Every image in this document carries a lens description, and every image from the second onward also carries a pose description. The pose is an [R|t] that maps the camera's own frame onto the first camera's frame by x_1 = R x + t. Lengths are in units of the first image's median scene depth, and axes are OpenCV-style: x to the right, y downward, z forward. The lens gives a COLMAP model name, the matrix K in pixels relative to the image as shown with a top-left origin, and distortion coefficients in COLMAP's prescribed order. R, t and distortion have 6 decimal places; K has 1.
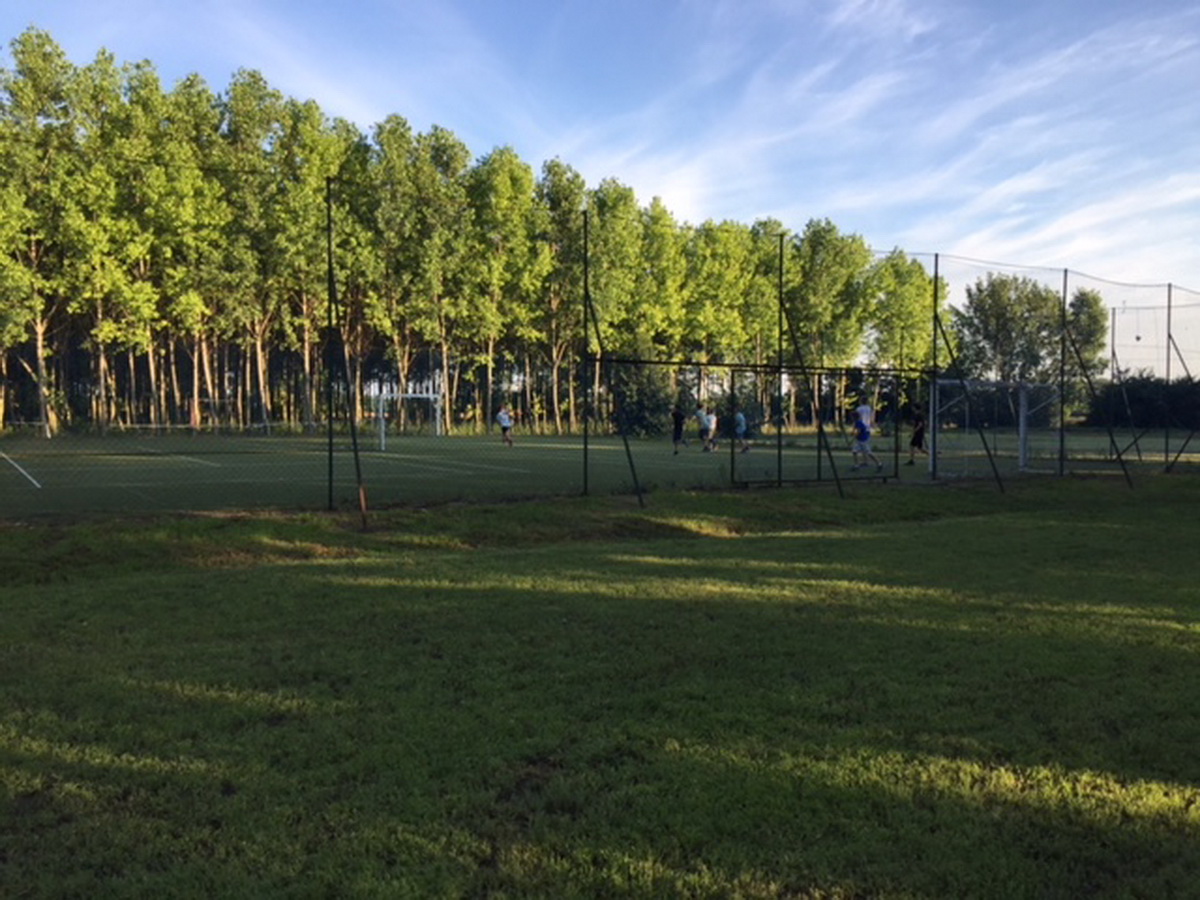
lens RADIAL K [[1009.8, 0, 600.0], [0, 1009.8, 450.0], [0, 0, 1]] dist [0.057692, 0.001340]
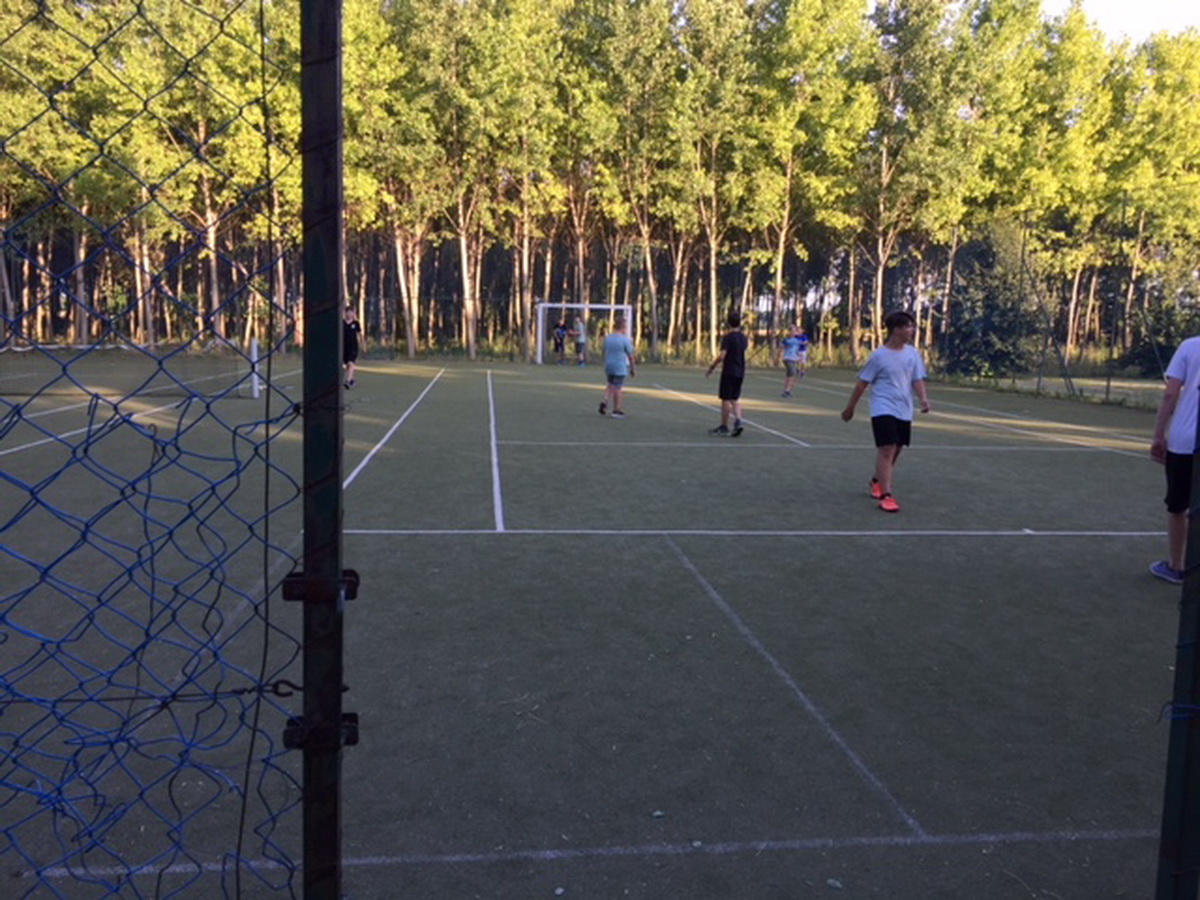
lens RADIAL K [[1009.8, 0, 600.0], [0, 1009.8, 450.0], [0, 0, 1]] dist [0.057692, 0.001340]
pose [[0.906215, 0.065981, -0.417637, 0.088181], [-0.029855, 0.995269, 0.092457, -0.016133], [0.421761, -0.071318, 0.903898, 0.287212]]
